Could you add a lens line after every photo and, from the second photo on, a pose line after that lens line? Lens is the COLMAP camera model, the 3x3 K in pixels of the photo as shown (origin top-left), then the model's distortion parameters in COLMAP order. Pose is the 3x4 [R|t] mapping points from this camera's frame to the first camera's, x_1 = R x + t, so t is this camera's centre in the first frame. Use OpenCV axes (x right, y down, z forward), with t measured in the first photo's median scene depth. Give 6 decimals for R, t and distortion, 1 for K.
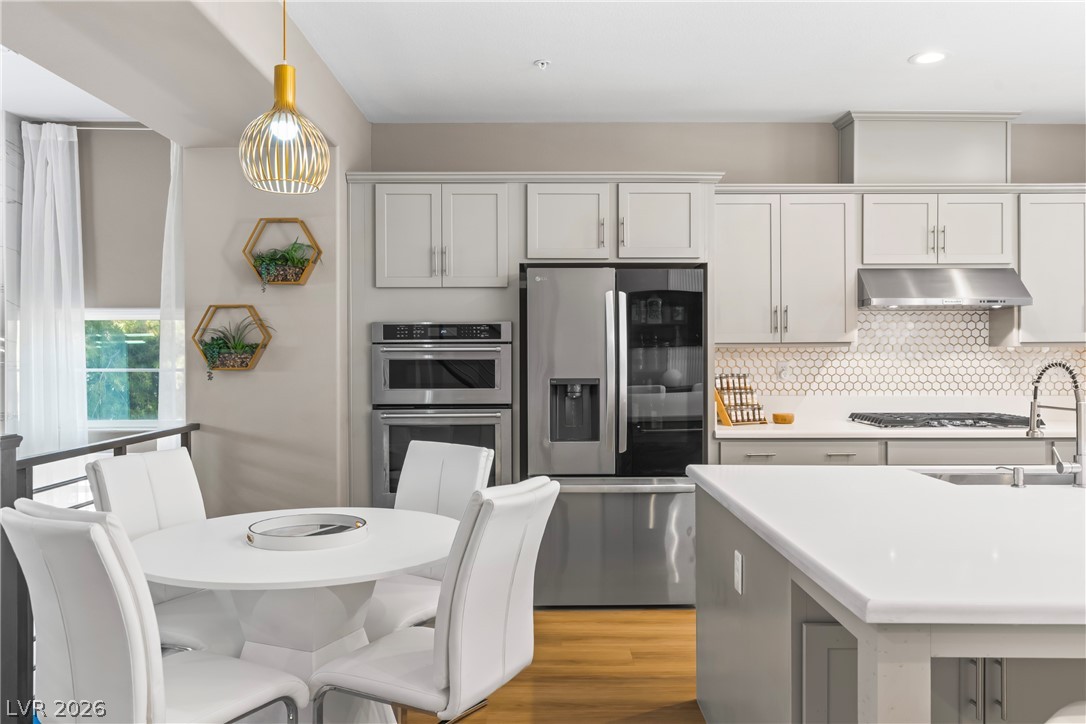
lens RADIAL K [[844.1, 0, 543.0], [0, 844.1, 362.0], [0, 0, 1]] dist [0.003690, -0.000132]
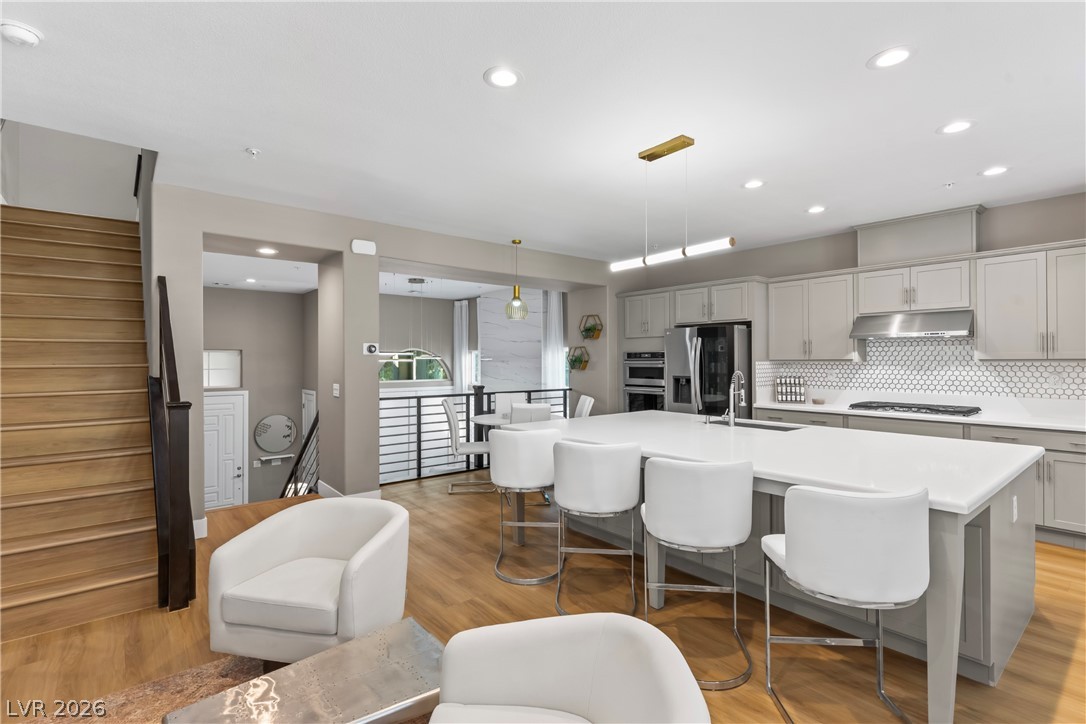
lens RADIAL K [[512.9, 0, 543.0], [0, 512.9, 362.0], [0, 0, 1]] dist [0.001274, 0.000645]
pose [[0.629415, 0.004358, -0.777057, 0.821205], [-0.006262, 0.999980, 0.000536, -0.015493], [0.777044, 0.004528, 0.629430, -0.161693]]
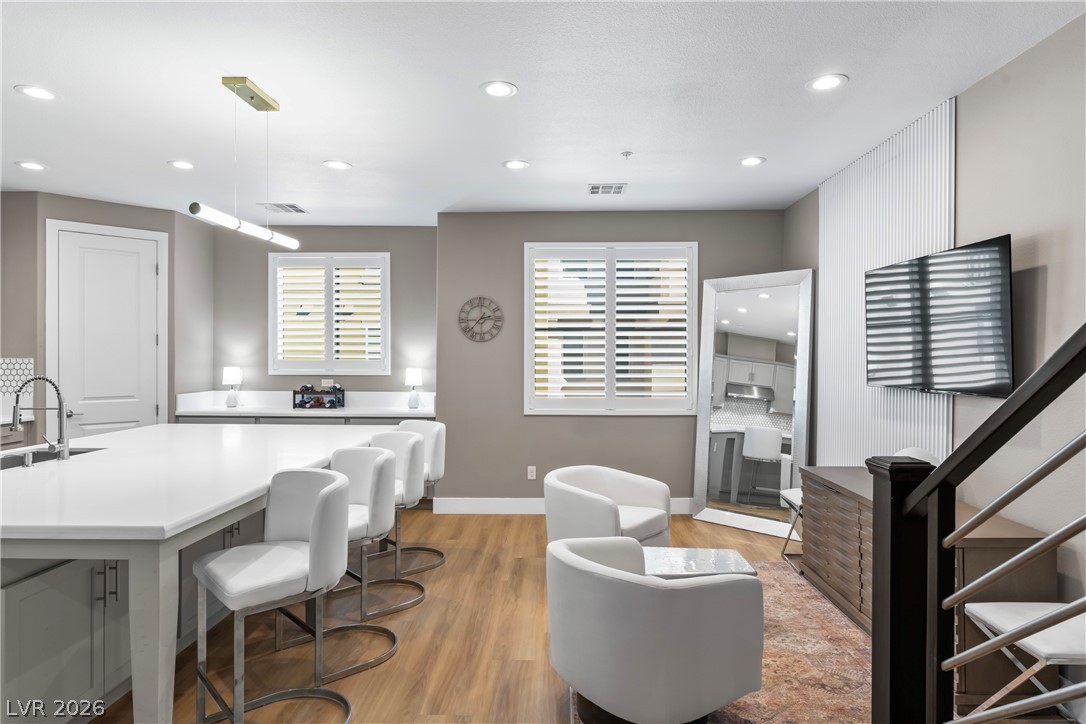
lens RADIAL K [[637.1, 0, 543.0], [0, 637.1, 362.0], [0, 0, 1]] dist [0.005011, 0.000765]
pose [[0.038322, -0.008109, 0.999233, -0.276400], [0.005976, 0.999951, 0.007885, -0.017740], [-0.999248, 0.005669, 0.038368, 0.057580]]
